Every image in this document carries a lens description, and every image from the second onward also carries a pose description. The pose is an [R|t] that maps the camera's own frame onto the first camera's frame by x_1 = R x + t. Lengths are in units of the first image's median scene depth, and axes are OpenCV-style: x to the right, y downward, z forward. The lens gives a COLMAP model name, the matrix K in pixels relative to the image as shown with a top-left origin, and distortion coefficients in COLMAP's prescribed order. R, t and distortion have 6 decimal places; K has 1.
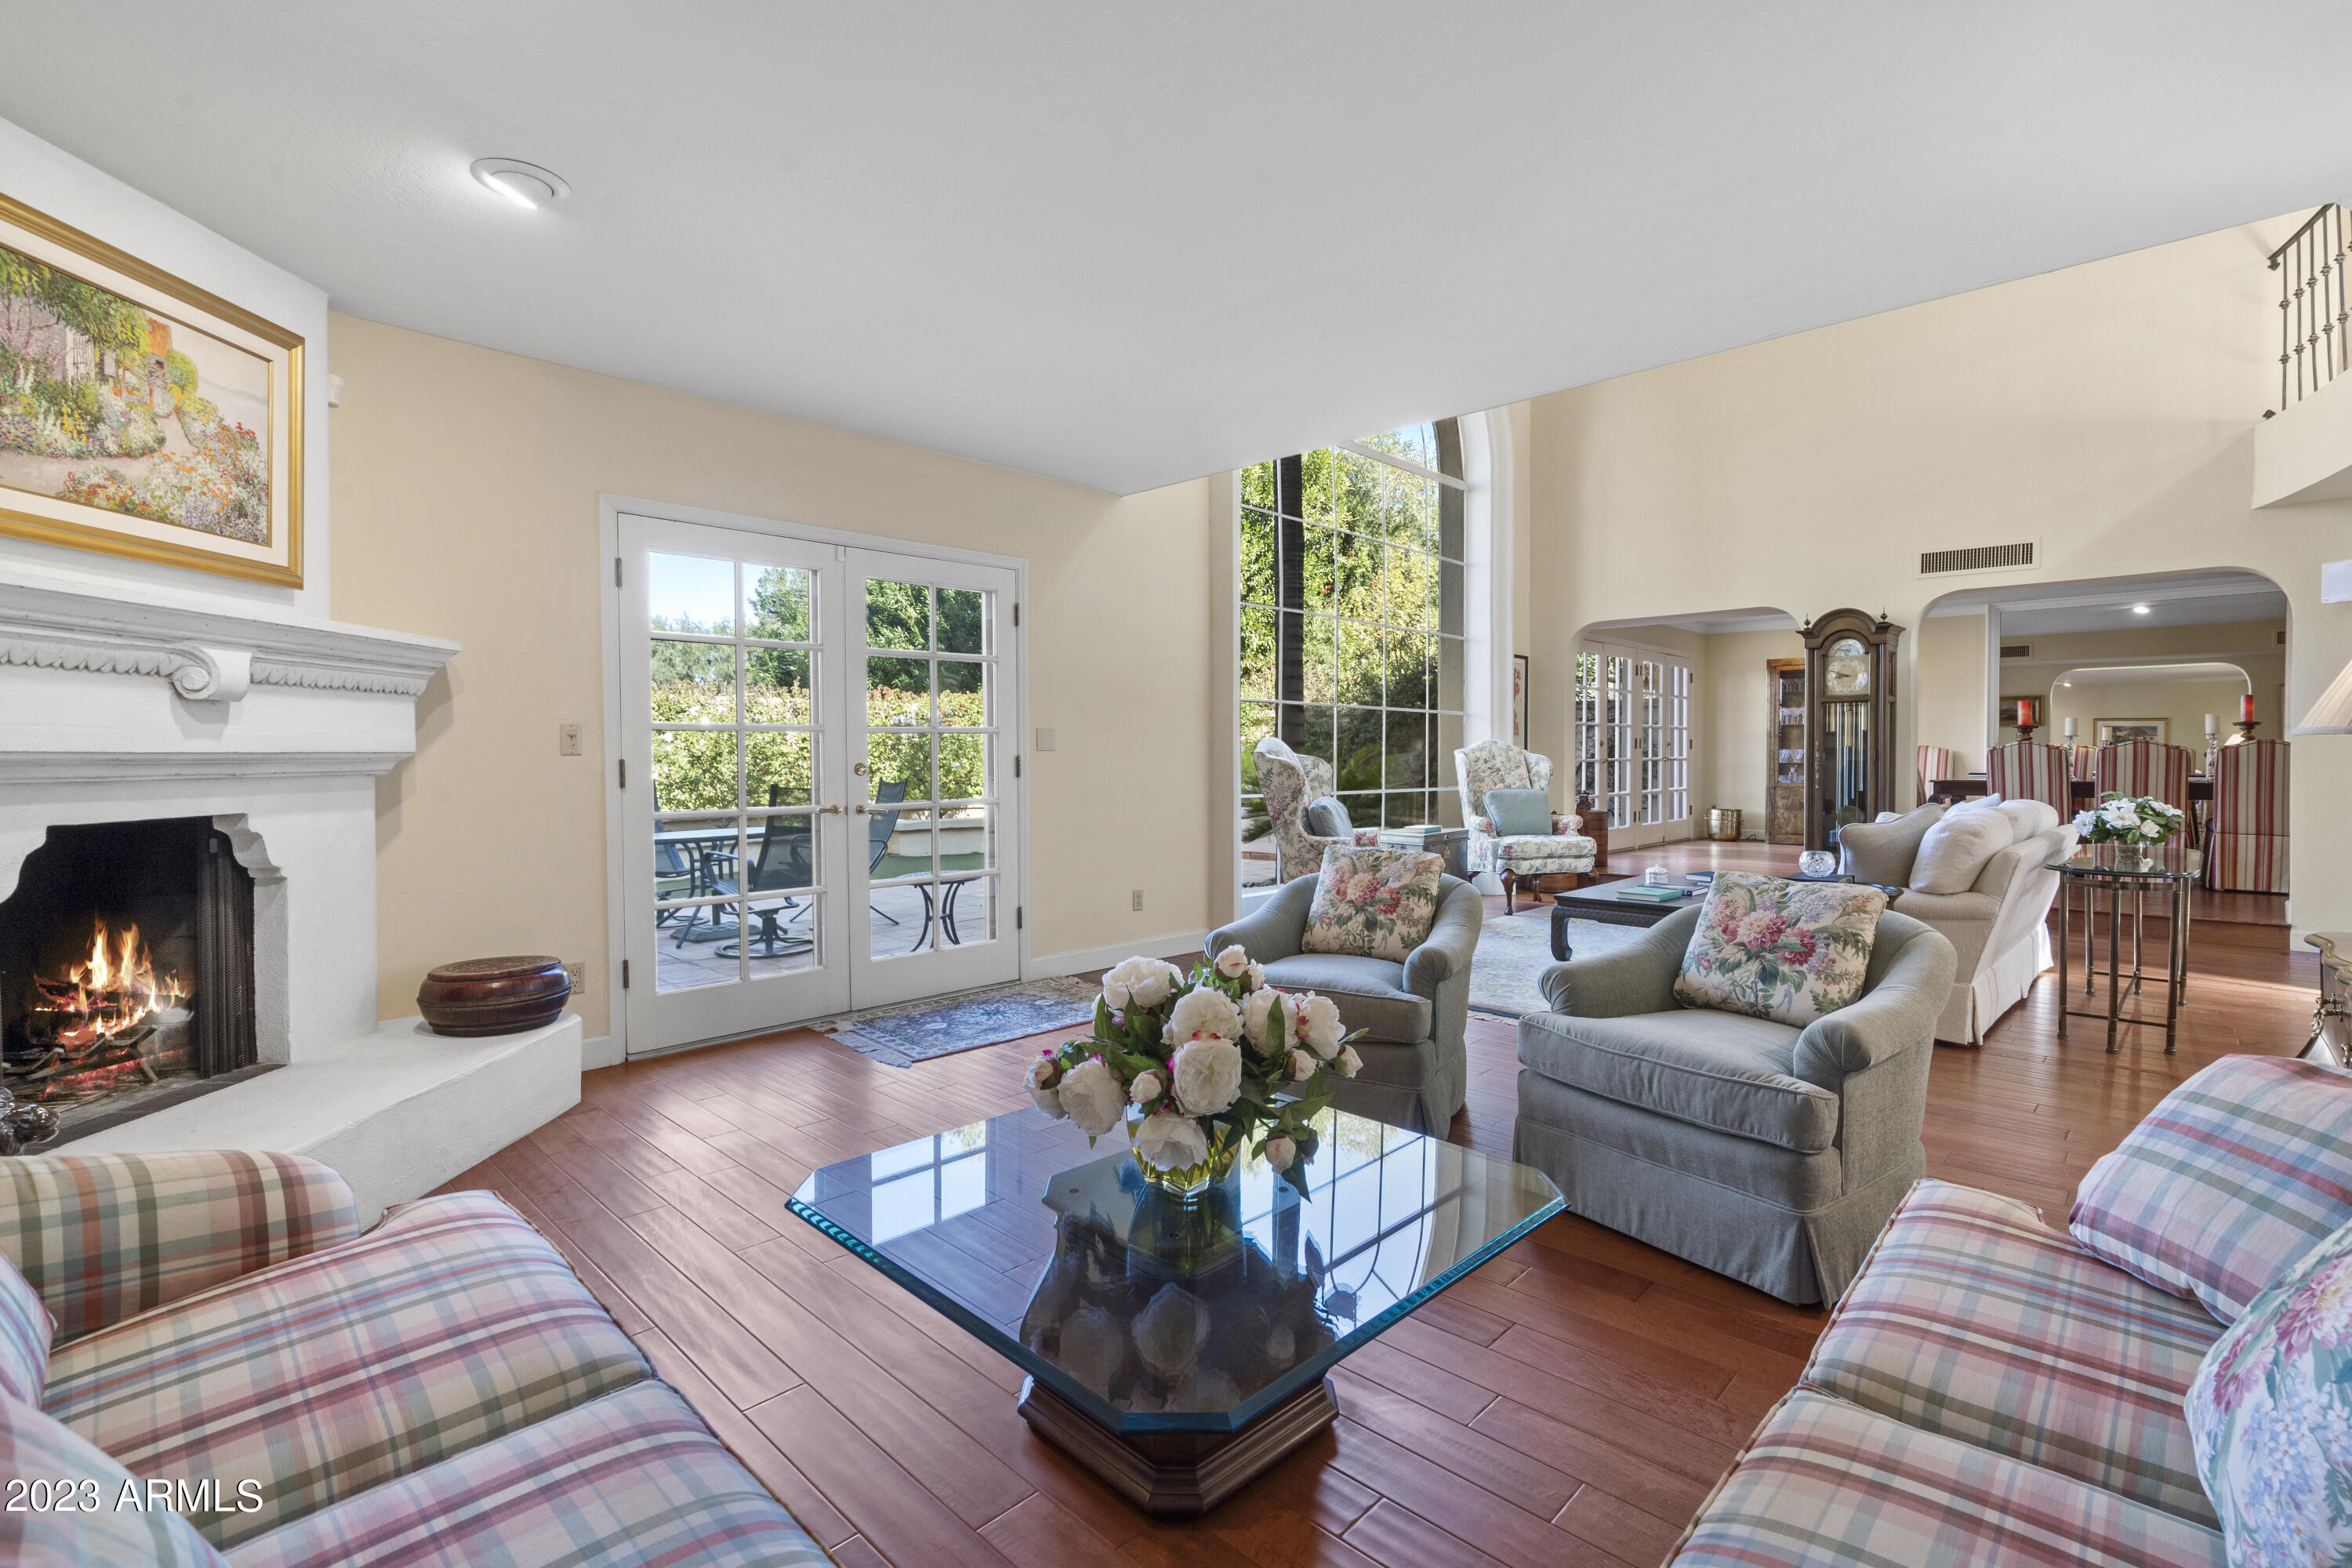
lens RADIAL K [[1079.1, 0, 1177.5], [0, 1079.1, 771.7], [0, 0, 1]] dist [-0.002633, -0.000079]
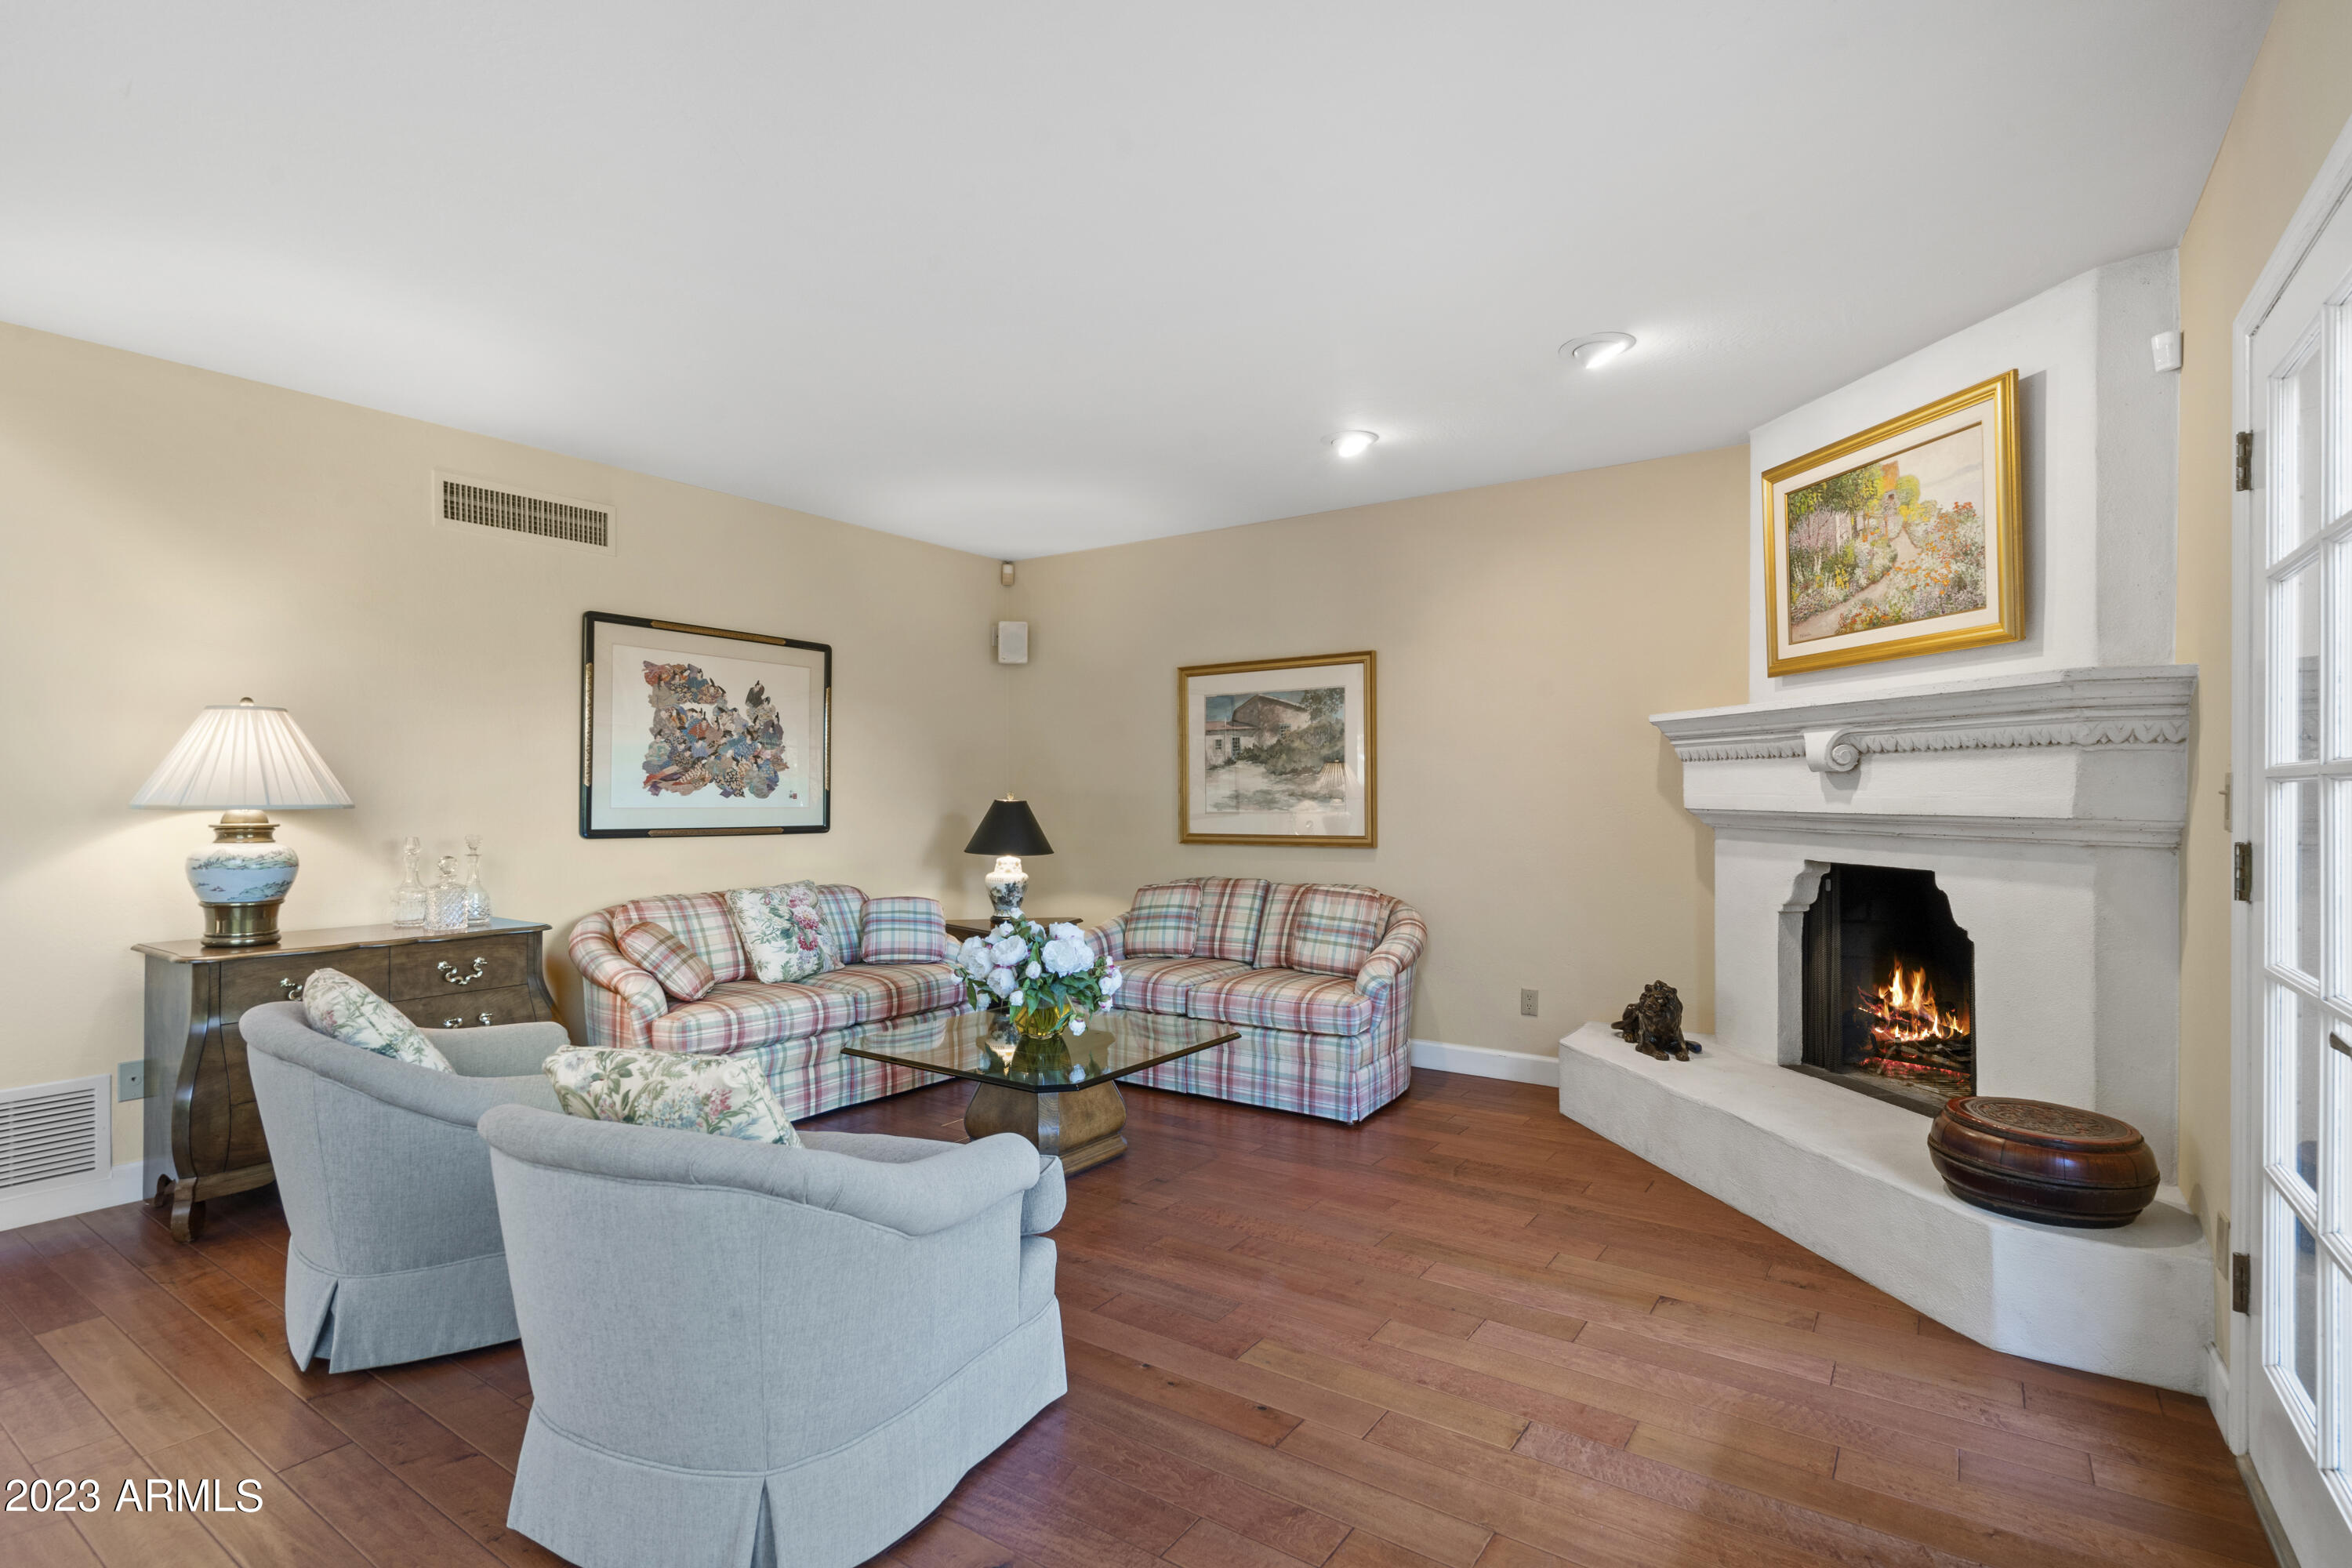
lens RADIAL K [[1126.5, 0, 1188.1], [0, 1126.5, 794.7], [0, 0, 1]] dist [0.003519, 0.000776]
pose [[-0.986138, 0.002882, -0.165901, 0.021622], [-0.000790, 0.999756, 0.022061, -0.024310], [0.165924, 0.021886, -0.985896, 0.779632]]
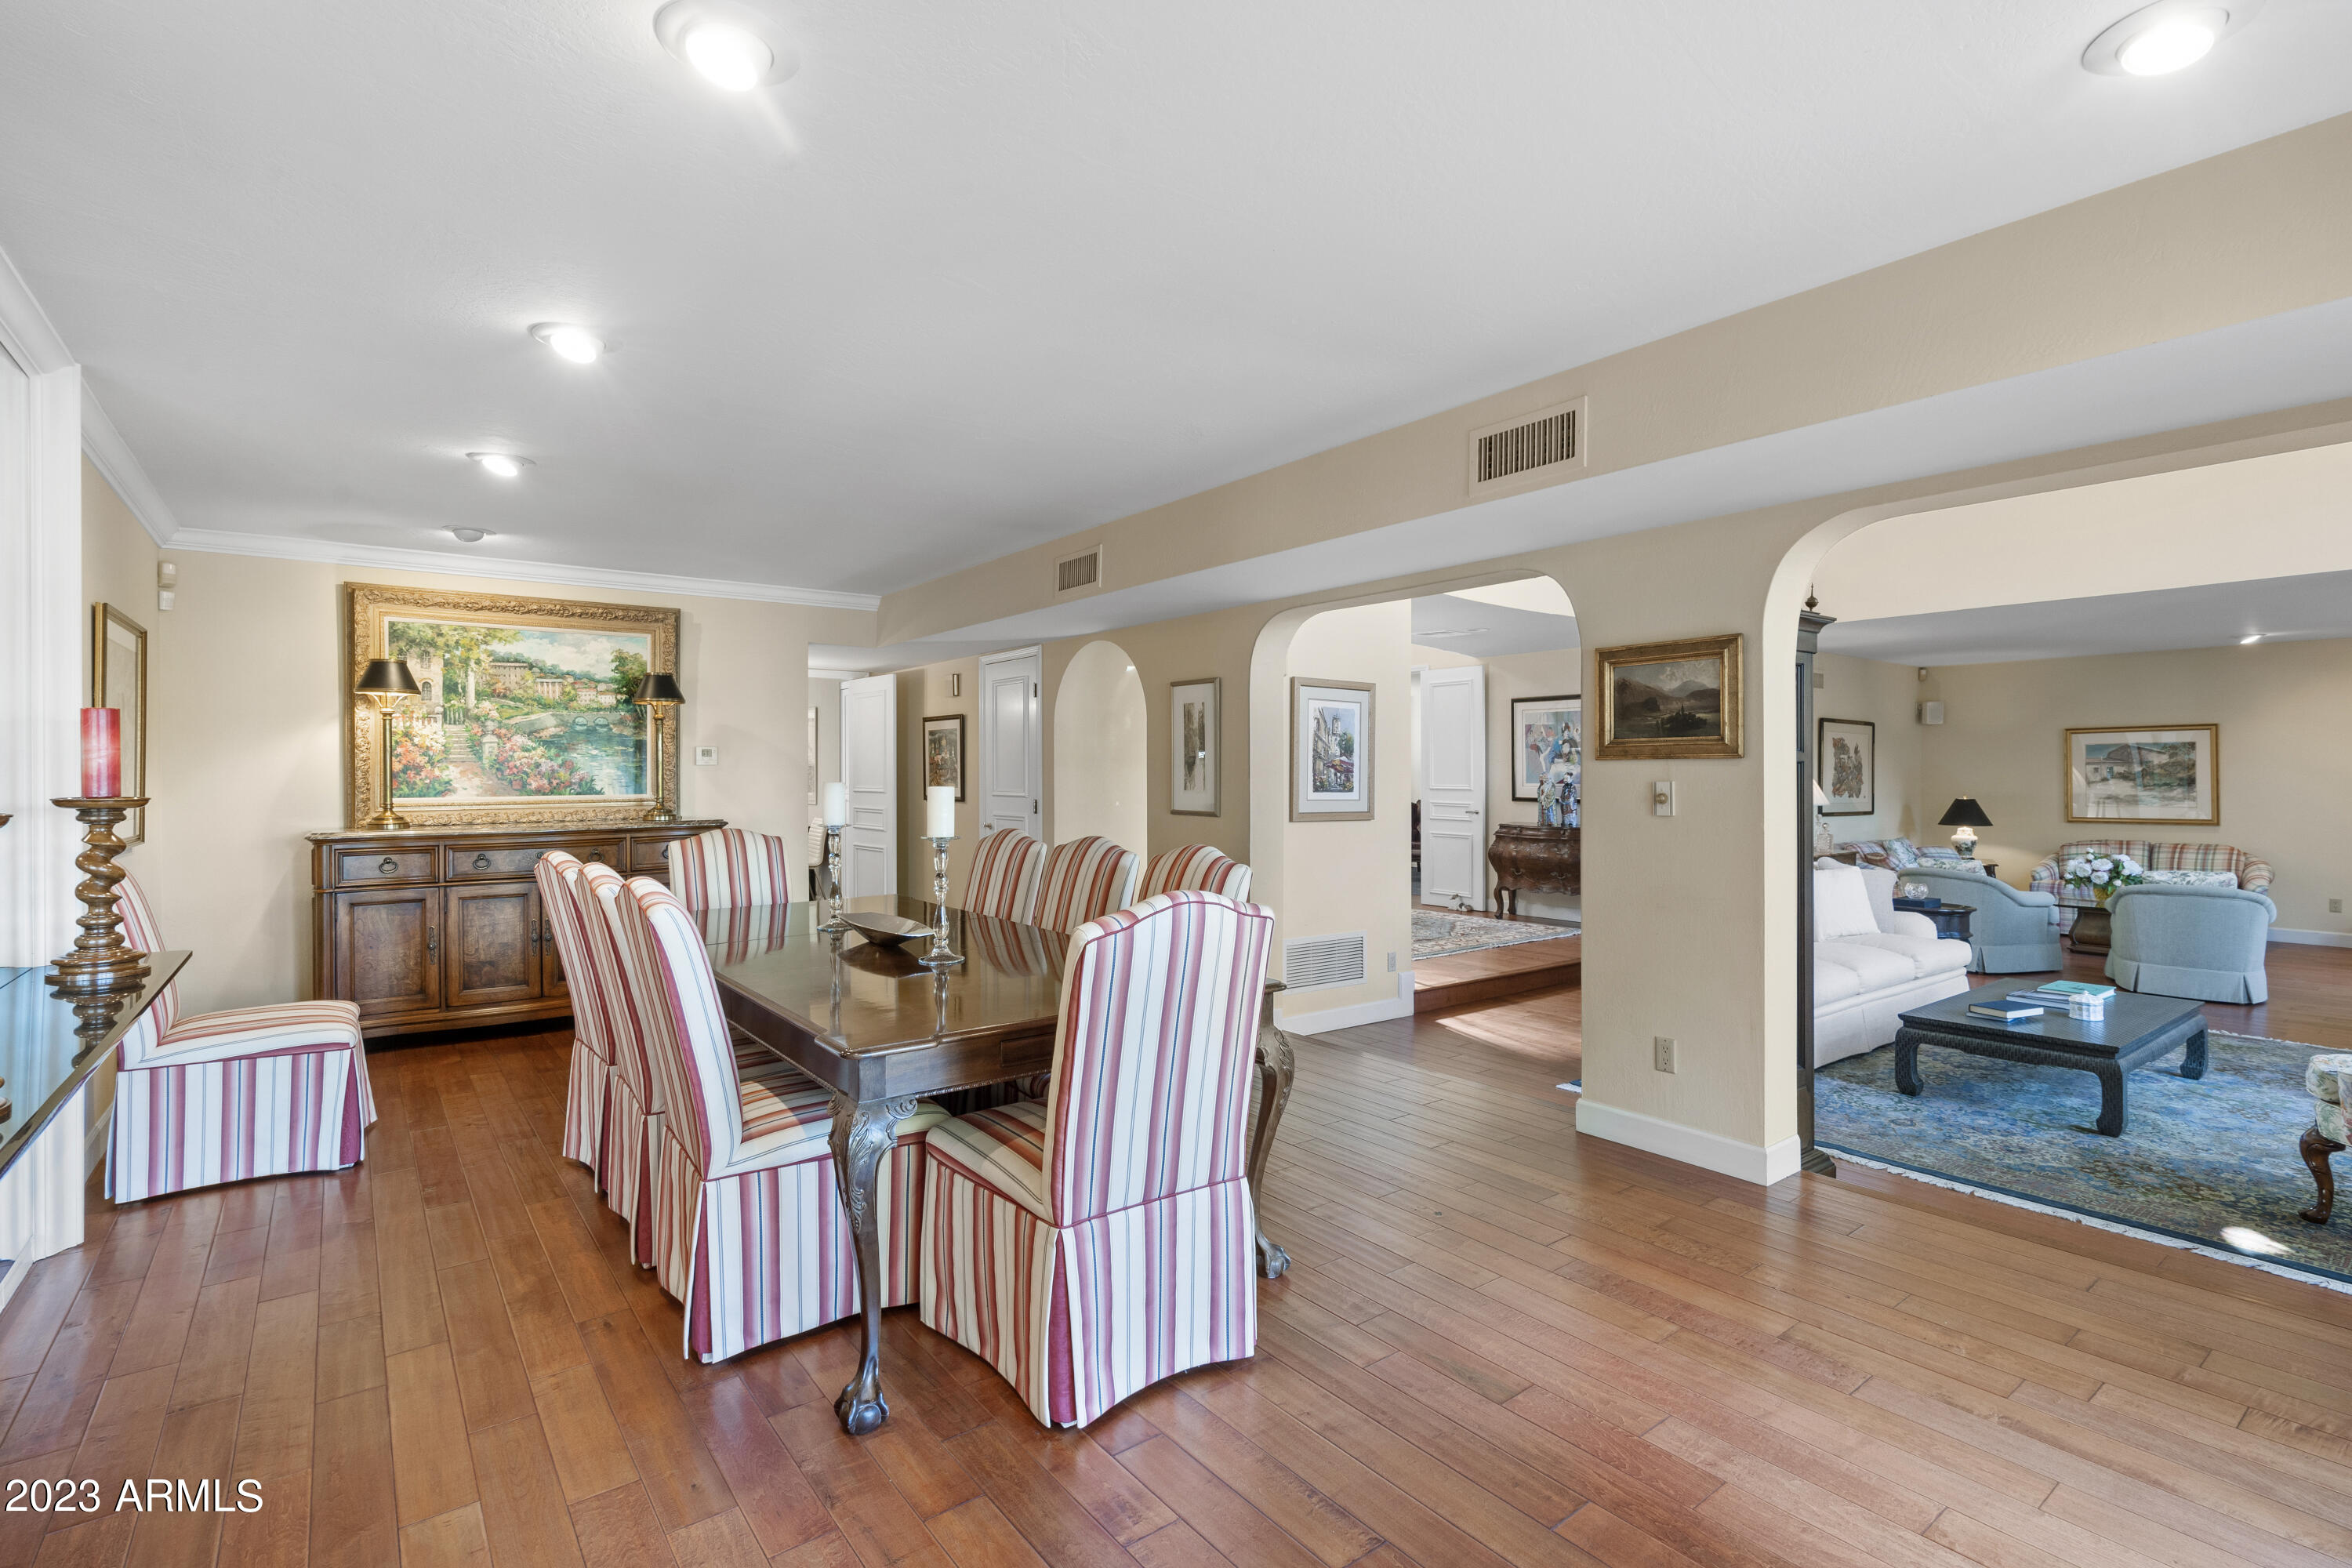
lens RADIAL K [[1079.1, 0, 1173.9], [0, 1079.1, 771.7], [0, 0, 1]] dist [-0.002633, -0.000079]
pose [[-0.986807, 0.002515, 0.161881, 0.813866], [0.005639, 0.999807, 0.018844, -0.071990], [-0.161802, 0.019508, -0.986630, 1.579231]]
